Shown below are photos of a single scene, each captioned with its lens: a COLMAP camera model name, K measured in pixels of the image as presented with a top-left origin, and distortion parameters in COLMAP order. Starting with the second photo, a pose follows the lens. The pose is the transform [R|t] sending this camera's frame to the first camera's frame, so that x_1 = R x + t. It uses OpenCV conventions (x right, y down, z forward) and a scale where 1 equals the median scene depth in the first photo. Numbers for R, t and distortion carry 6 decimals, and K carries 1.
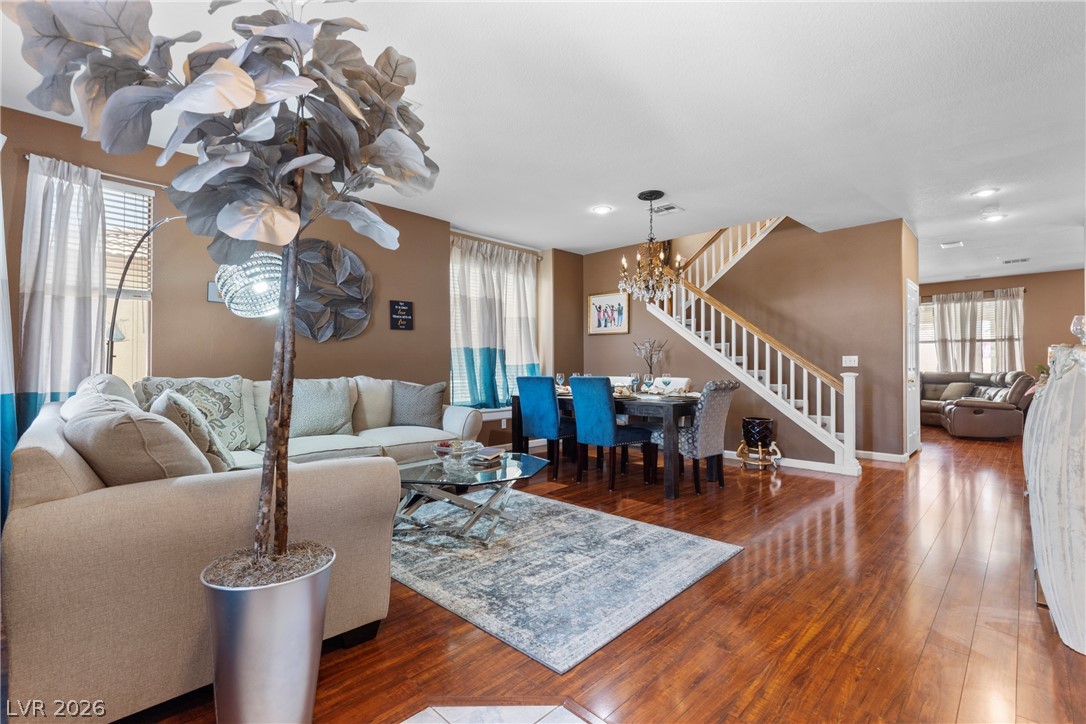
lens RADIAL K [[488.5, 0, 549.9], [0, 488.5, 361.3], [0, 0, 1]] dist [0.005763, -0.001140]
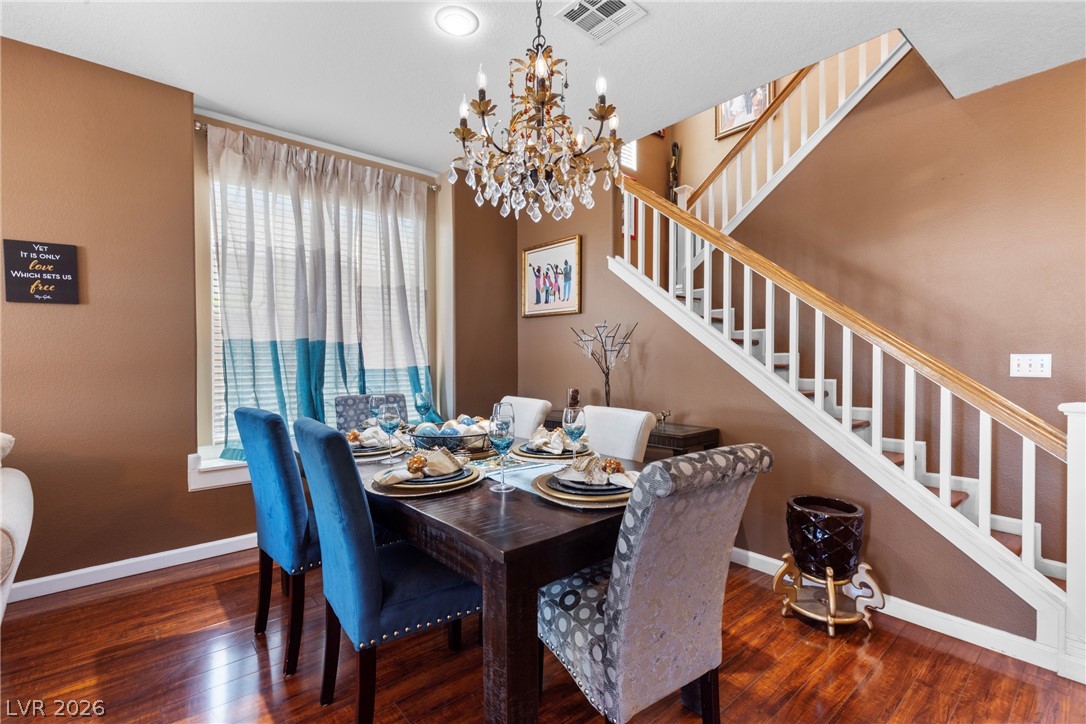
lens RADIAL K [[488.5, 0, 545.9], [0, 488.5, 360.5], [0, 0, 1]] dist [0.005763, -0.001140]
pose [[0.995571, -0.000005, -0.094015, 0.226194], [0.001756, 0.999827, 0.018543, -0.016378], [0.093998, -0.018626, 0.995398, 0.561060]]
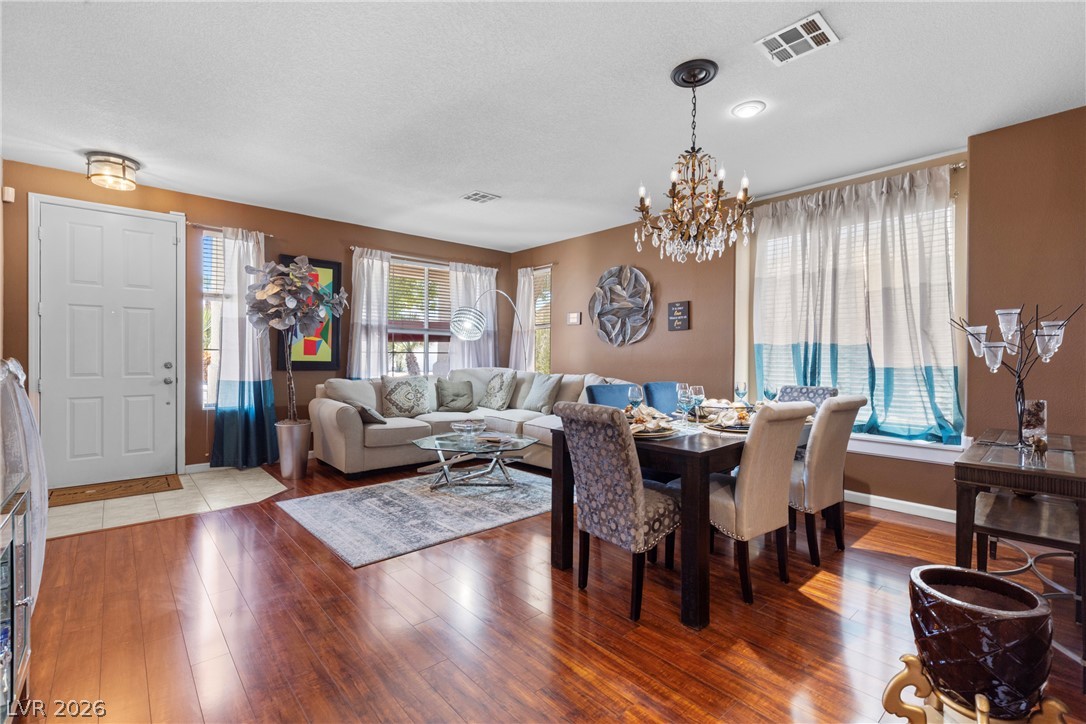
lens RADIAL K [[488.5, 0, 545.8], [0, 488.5, 360.1], [0, 0, 1]] dist [0.005763, -0.001140]
pose [[-0.076990, 0.009829, -0.996983, 0.717791], [0.009412, 0.999914, 0.009131, -0.014656], [0.996987, -0.008681, -0.077076, 0.792362]]
